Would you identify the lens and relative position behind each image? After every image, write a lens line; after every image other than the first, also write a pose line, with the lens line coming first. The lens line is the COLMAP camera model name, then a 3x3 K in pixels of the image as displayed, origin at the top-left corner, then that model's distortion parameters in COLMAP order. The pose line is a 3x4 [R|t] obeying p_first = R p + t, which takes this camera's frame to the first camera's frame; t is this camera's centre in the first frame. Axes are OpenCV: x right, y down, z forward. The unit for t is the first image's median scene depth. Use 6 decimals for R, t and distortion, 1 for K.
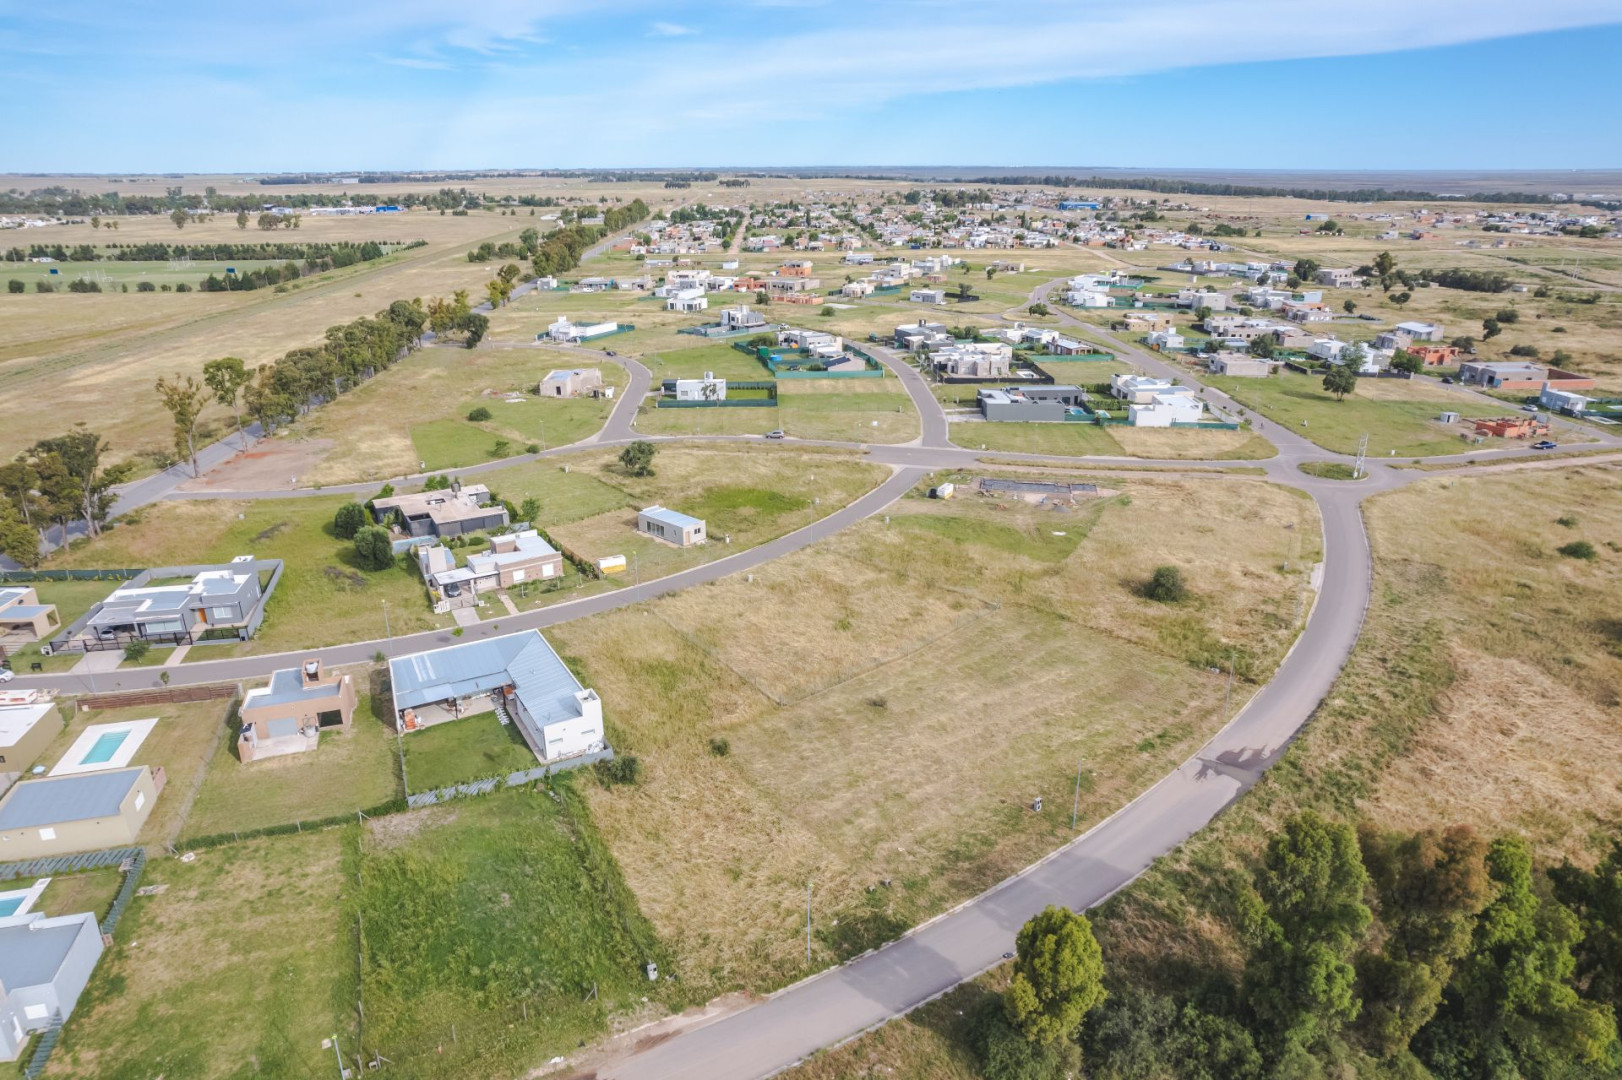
lens RADIAL K [[1030.9, 0, 811.0], [0, 1030.9, 540.0], [0, 0, 1]] dist [-0.080634, 0.070169]
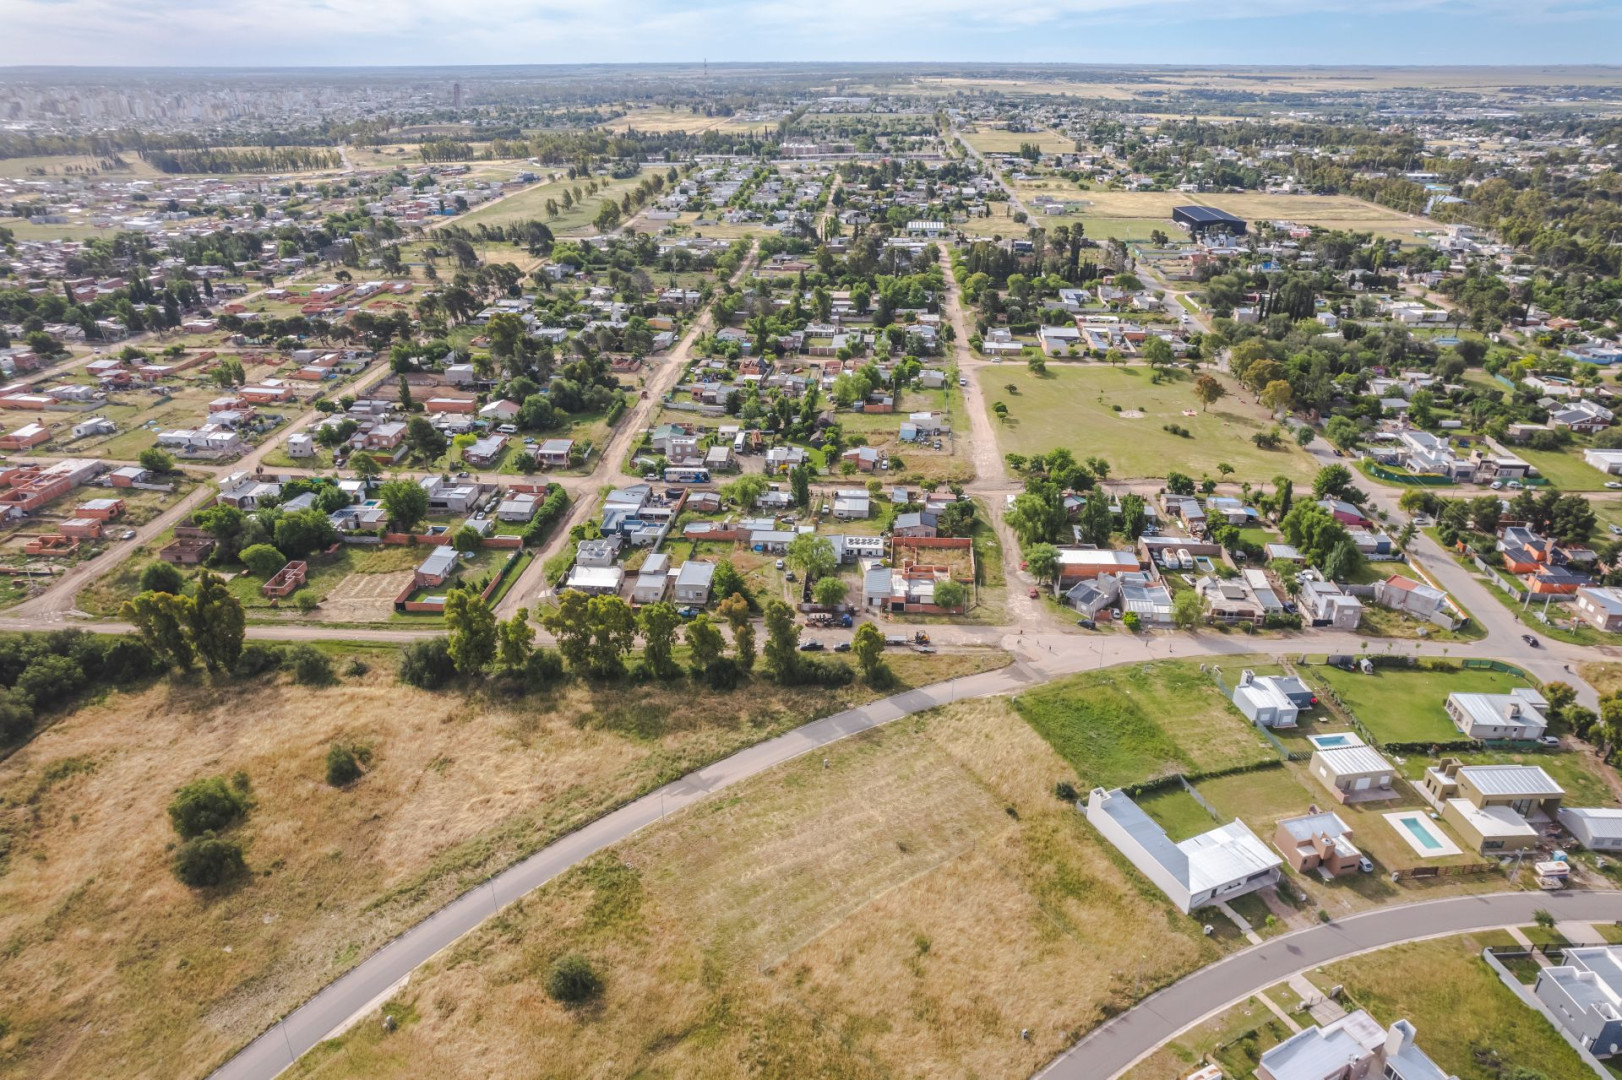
lens RADIAL K [[1030.9, 0, 811.0], [0, 1030.9, 540.0], [0, 0, 1]] dist [-0.080634, 0.070169]
pose [[-0.993657, -0.044458, 0.103296, 0.025631], [0.042348, 0.702996, 0.709932, -0.443040], [-0.104178, 0.709803, -0.696654, 0.670769]]
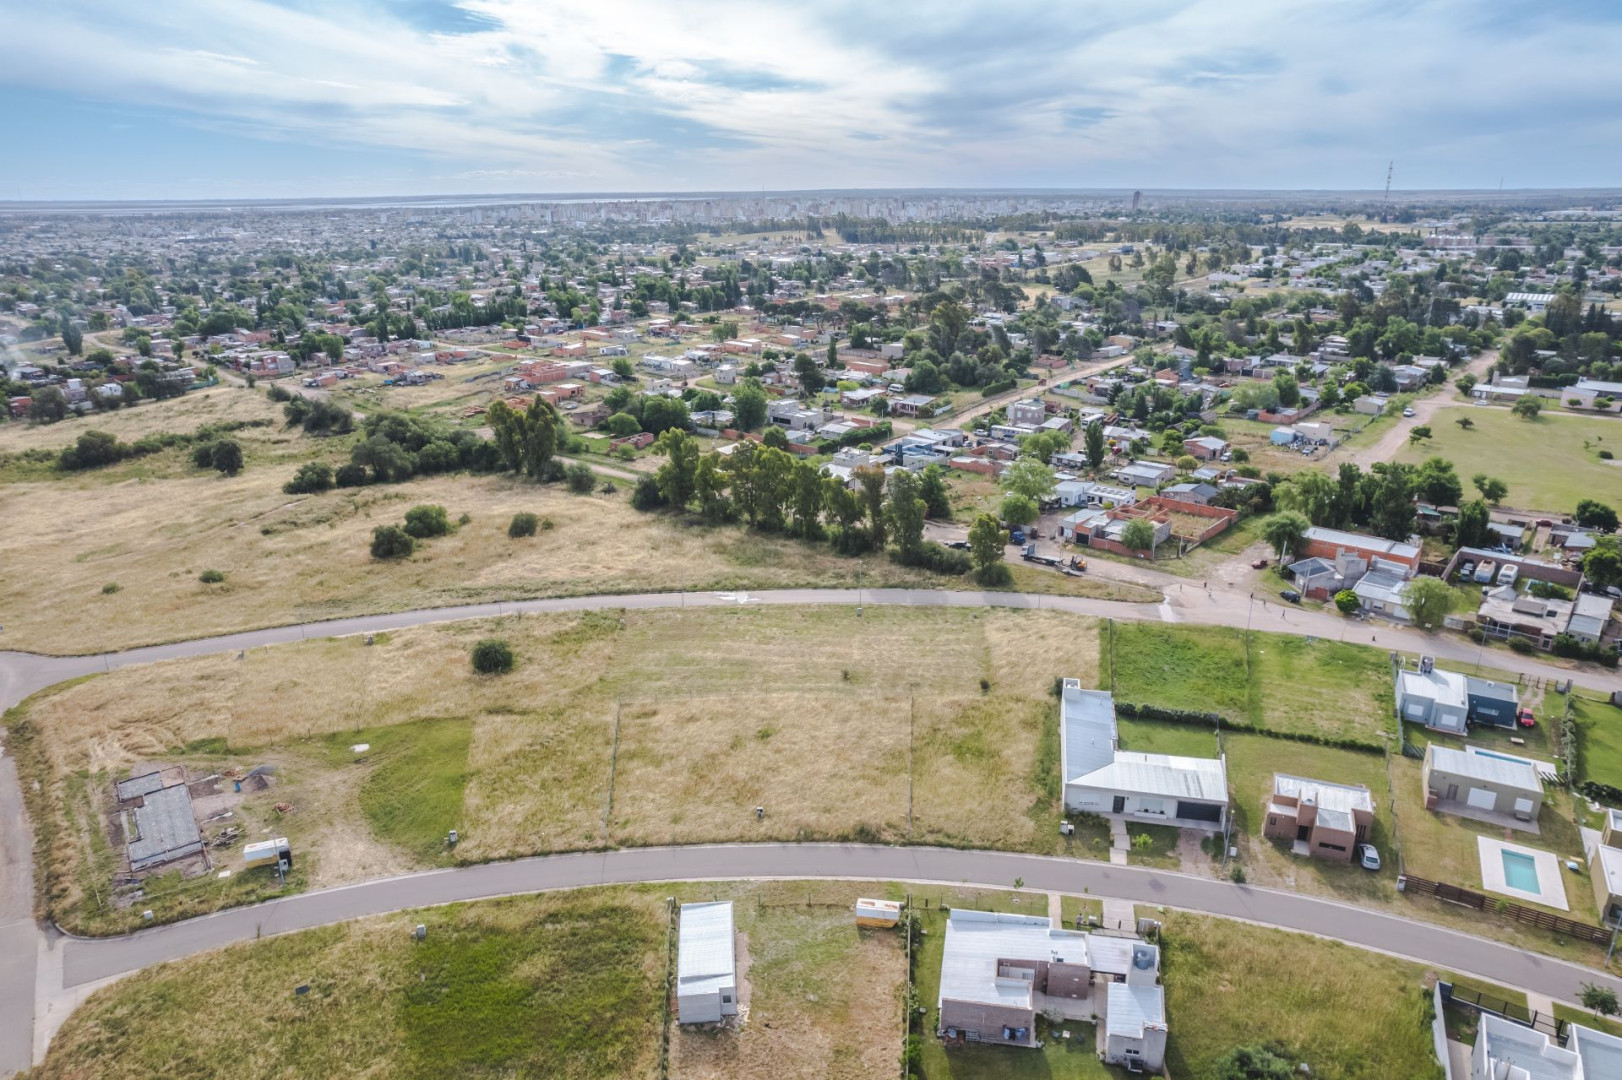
lens RADIAL K [[1030.9, 0, 811.0], [0, 1030.9, 540.0], [0, 0, 1]] dist [-0.080634, 0.070169]
pose [[-0.741076, -0.212711, 0.636836, -0.270683], [0.239680, 0.802189, 0.546852, -0.273855], [-0.627184, 0.557896, -0.543500, 0.650991]]
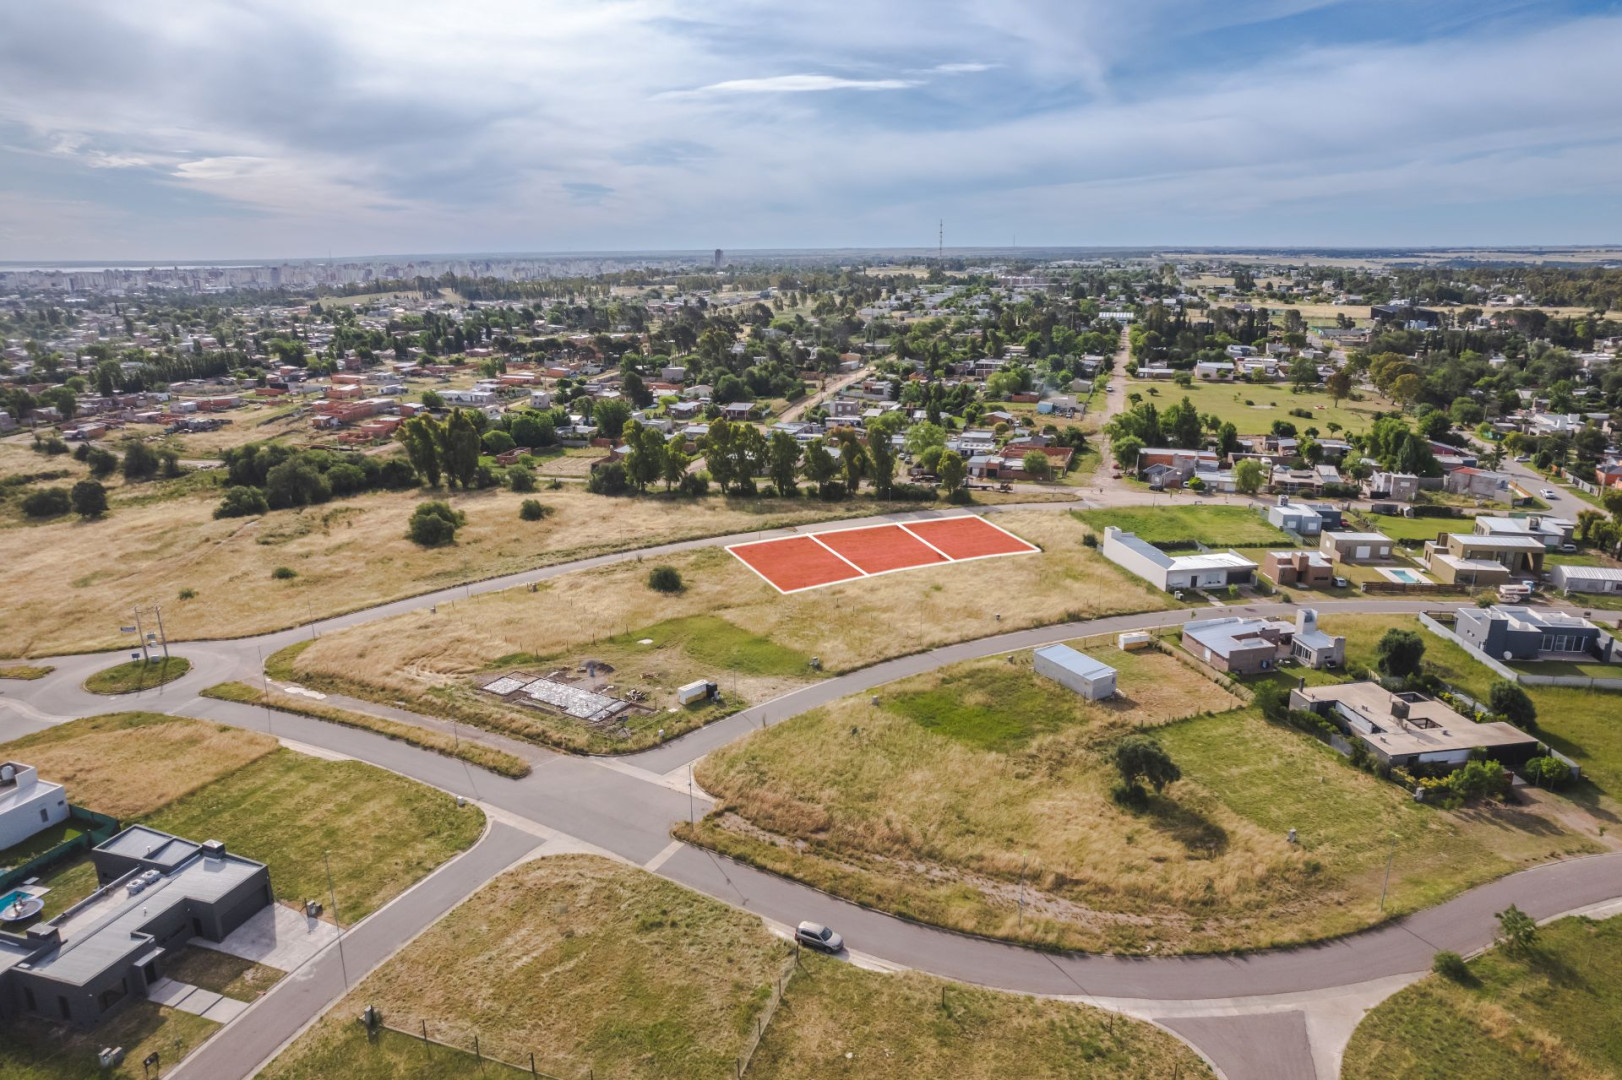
lens RADIAL K [[1030.9, 0, 811.0], [0, 1030.9, 540.0], [0, 0, 1]] dist [-0.080634, 0.070169]
pose [[-0.943631, -0.081862, 0.320717, -0.108503], [0.123791, 0.811339, 0.571318, -0.343148], [-0.306980, 0.578815, -0.755471, 0.932061]]
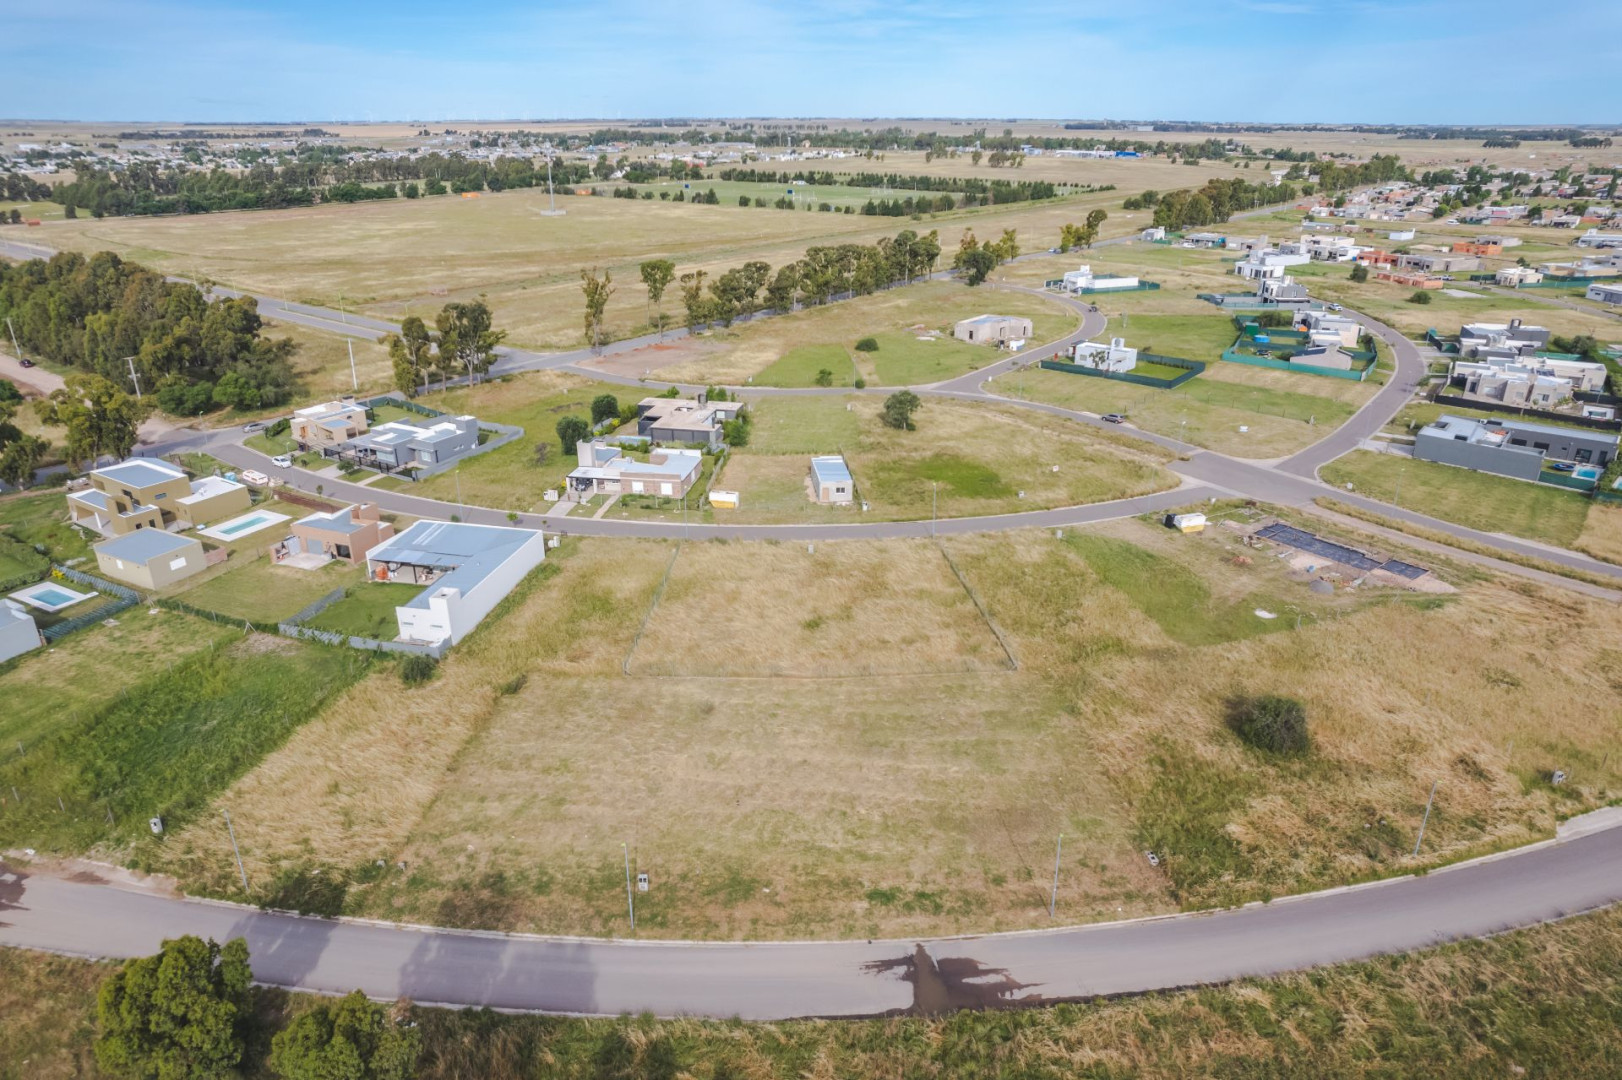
lens RADIAL K [[1030.9, 0, 811.0], [0, 1030.9, 540.0], [0, 0, 1]] dist [-0.080634, 0.070169]
pose [[0.752774, 0.256663, -0.606181, 0.243606], [-0.230557, 0.965328, 0.122417, -0.040107], [0.616584, 0.047608, 0.785849, 0.152149]]
